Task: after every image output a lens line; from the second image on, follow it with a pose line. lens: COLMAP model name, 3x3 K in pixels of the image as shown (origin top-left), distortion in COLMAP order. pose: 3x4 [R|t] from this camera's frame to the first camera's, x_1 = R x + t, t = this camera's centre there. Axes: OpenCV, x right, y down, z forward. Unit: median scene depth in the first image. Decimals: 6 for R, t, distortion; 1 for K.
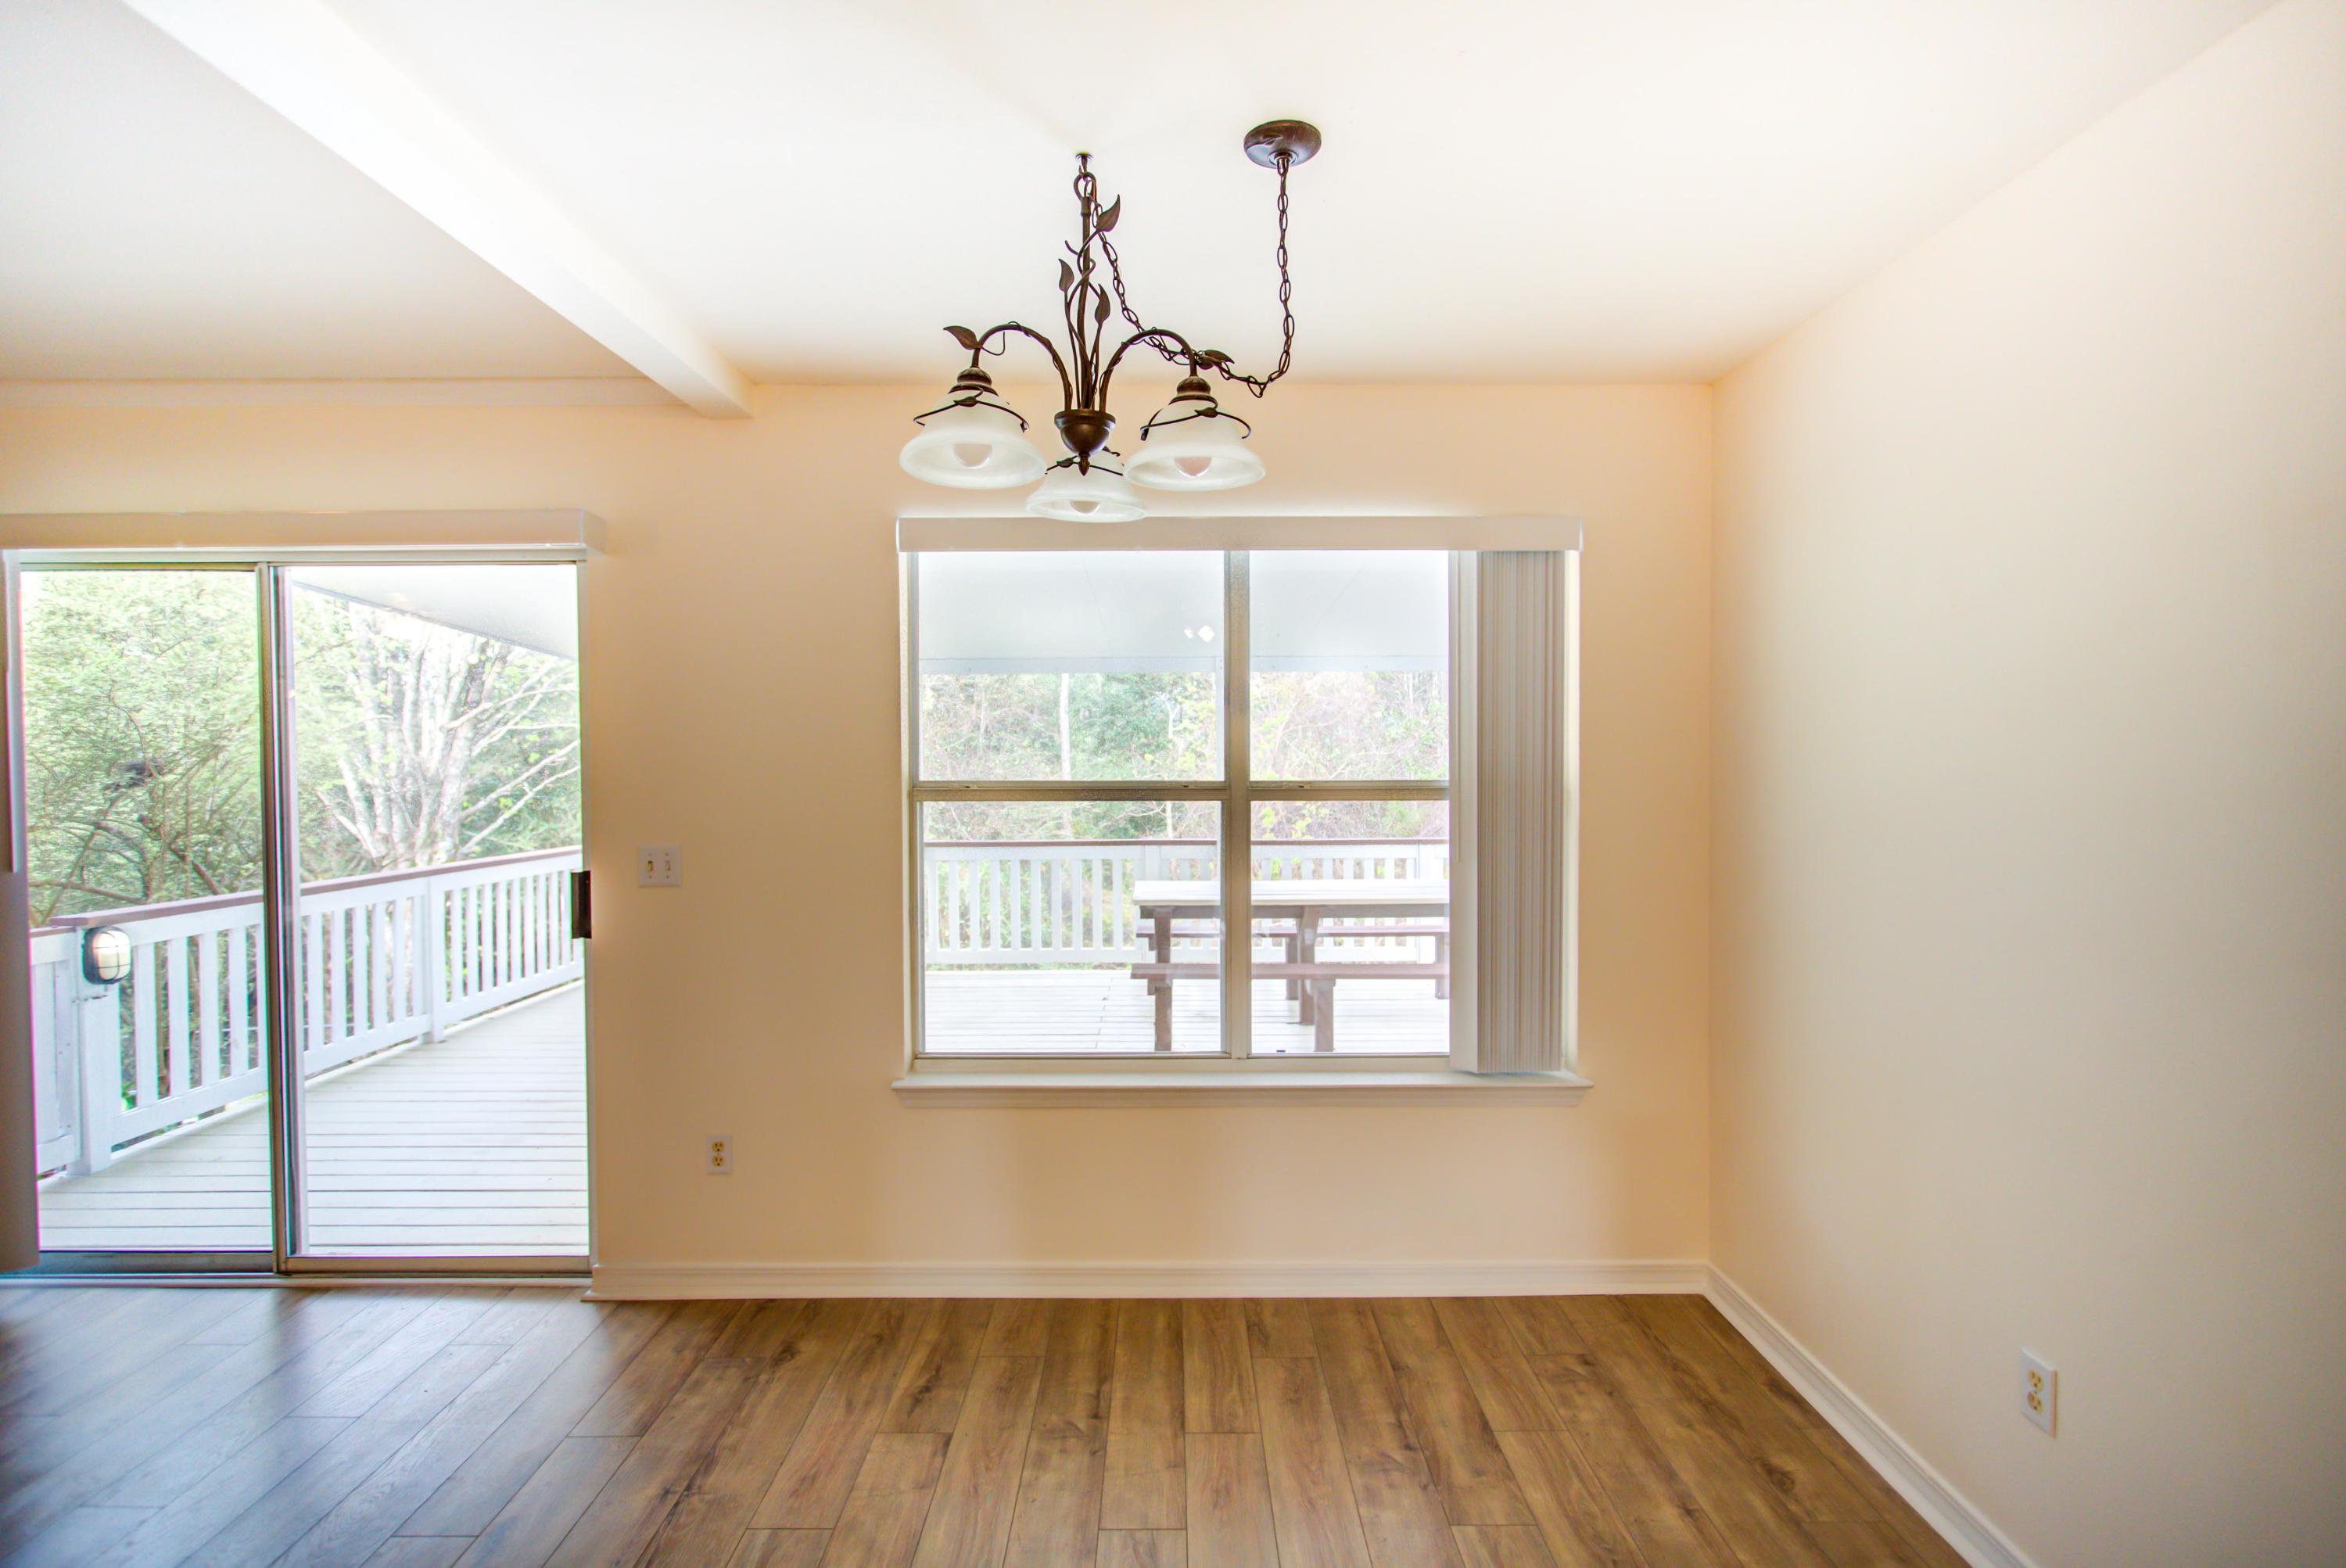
lens RADIAL K [[1146.6, 0, 1164.2], [0, 1146.6, 779.7], [0, 0, 1]] dist [-0.002652, -0.000092]
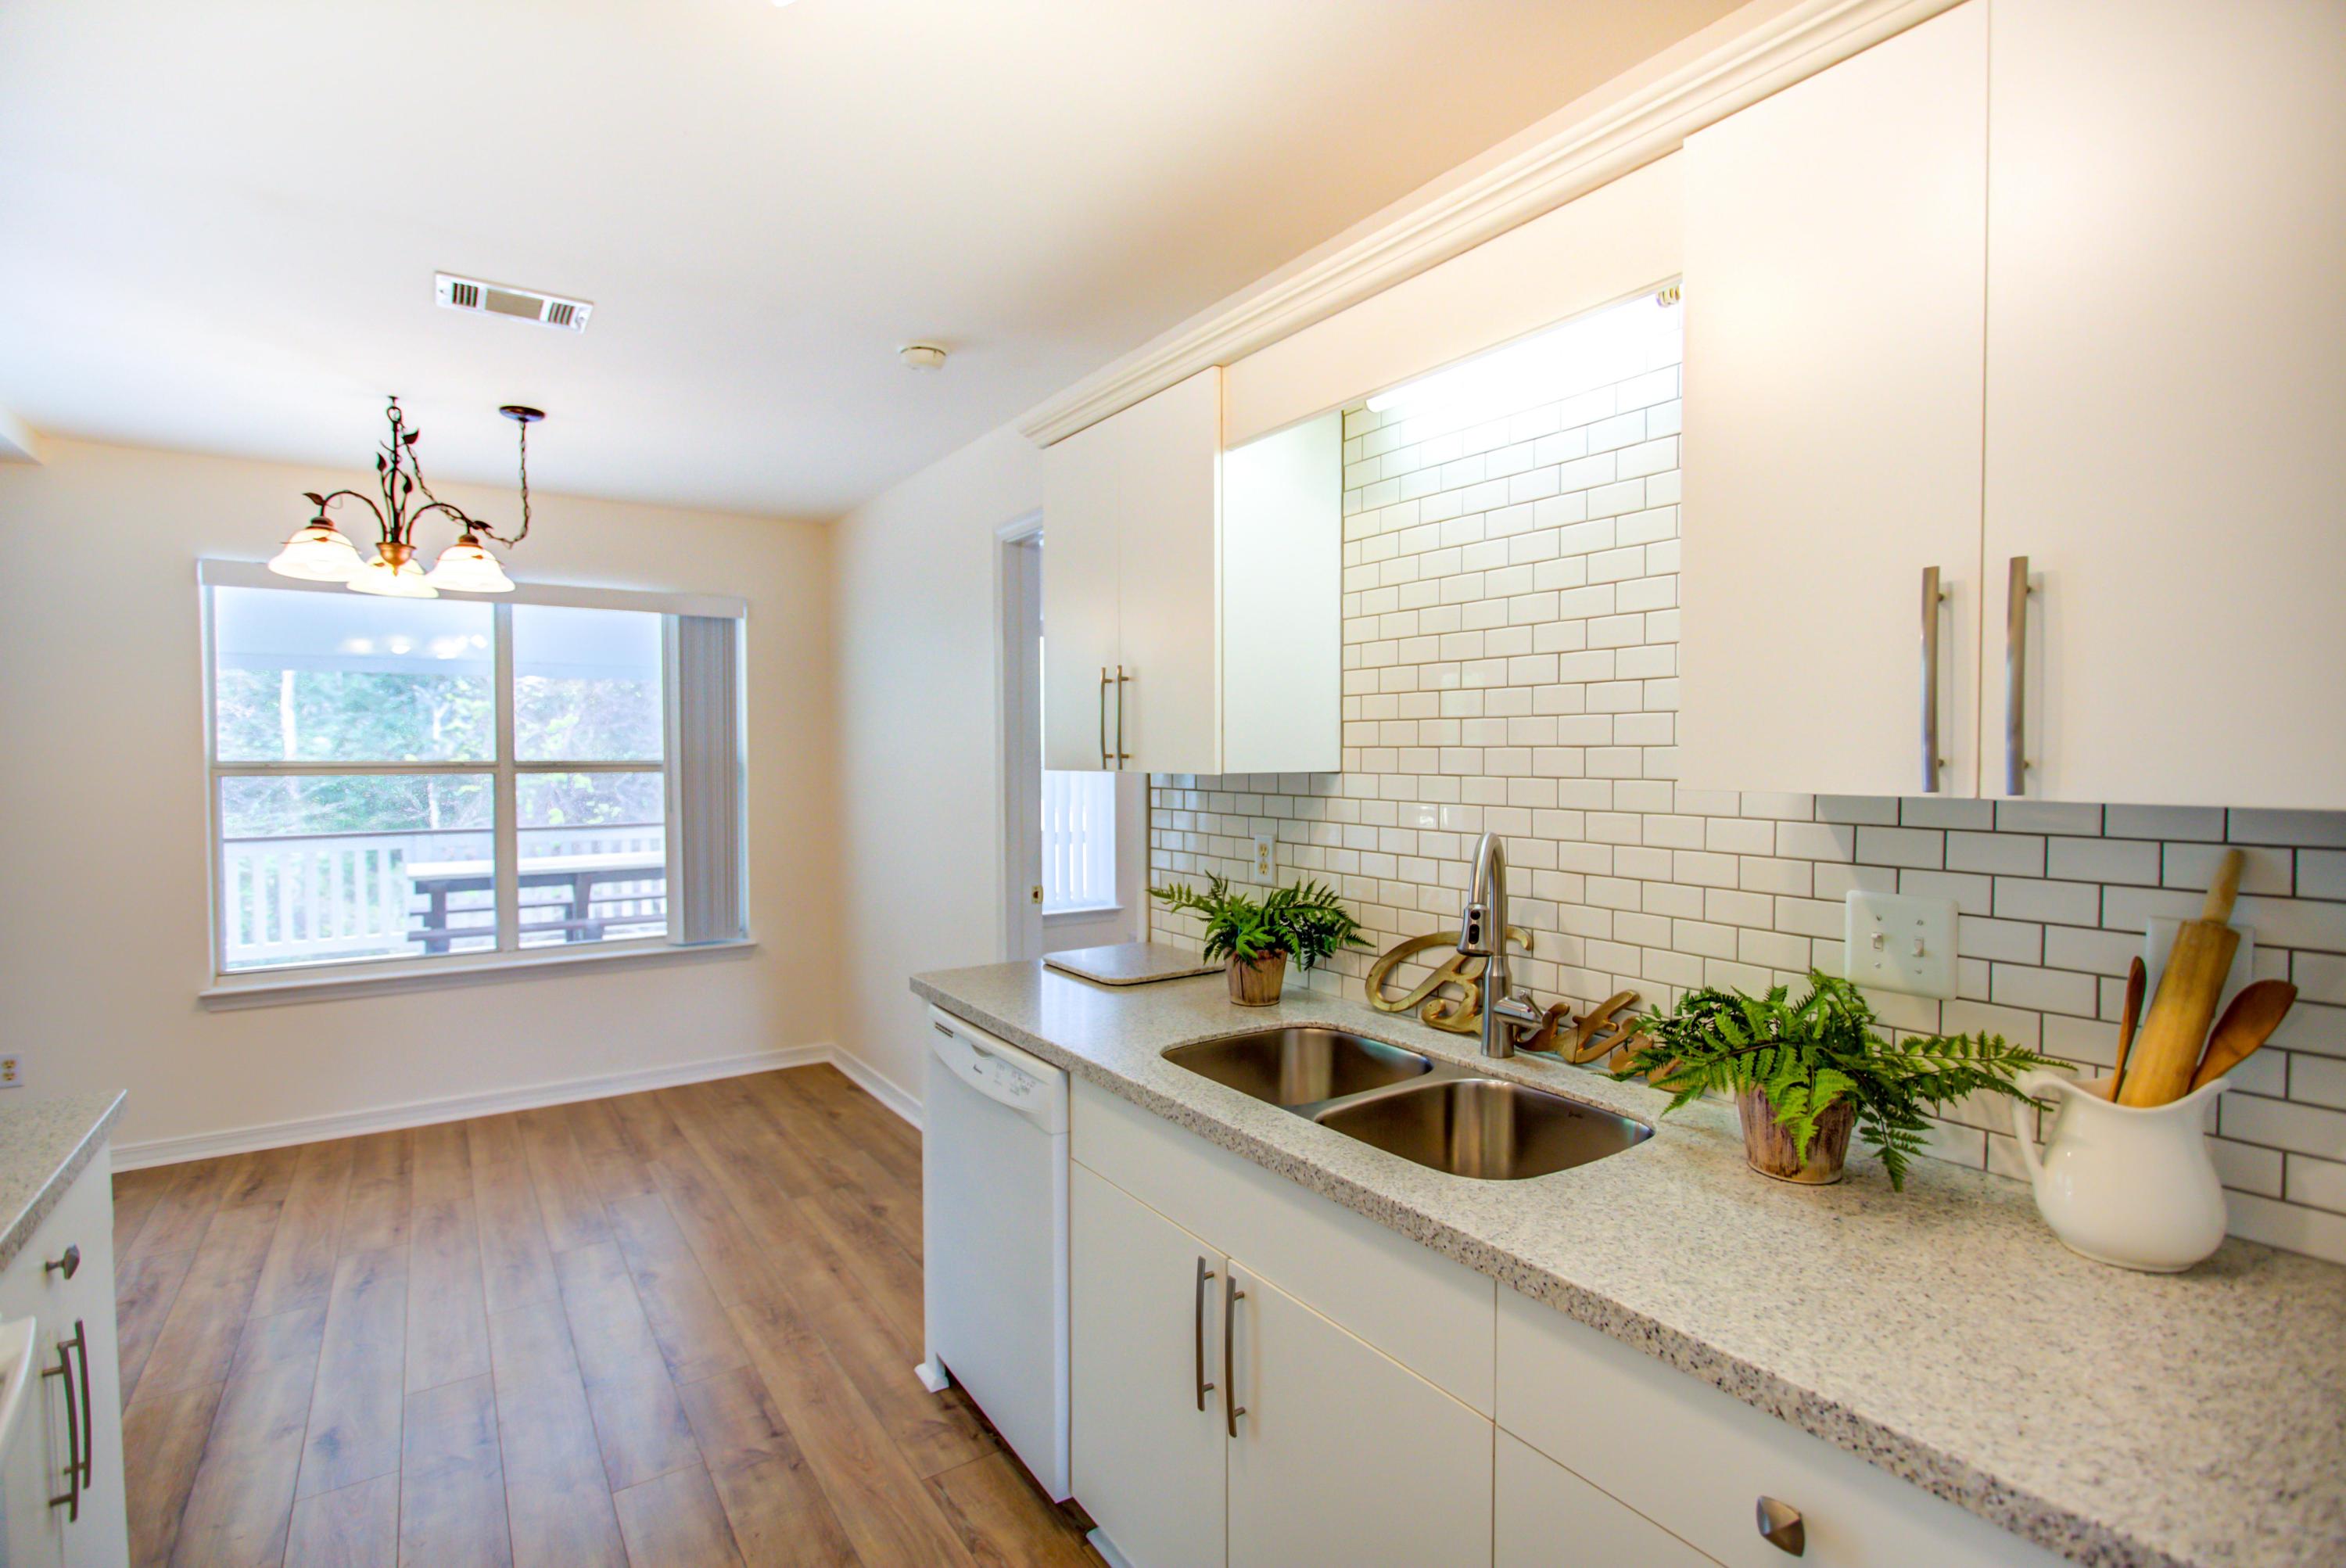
lens RADIAL K [[1102.7, 0, 1170.8], [0, 1102.7, 778.9], [0, 0, 1]] dist [-0.003888, 0.000440]
pose [[0.828406, -0.012013, 0.559999, -0.024242], [0.013870, 0.999903, 0.000933, 0.042780], [-0.559956, 0.006994, 0.828493, -0.766280]]
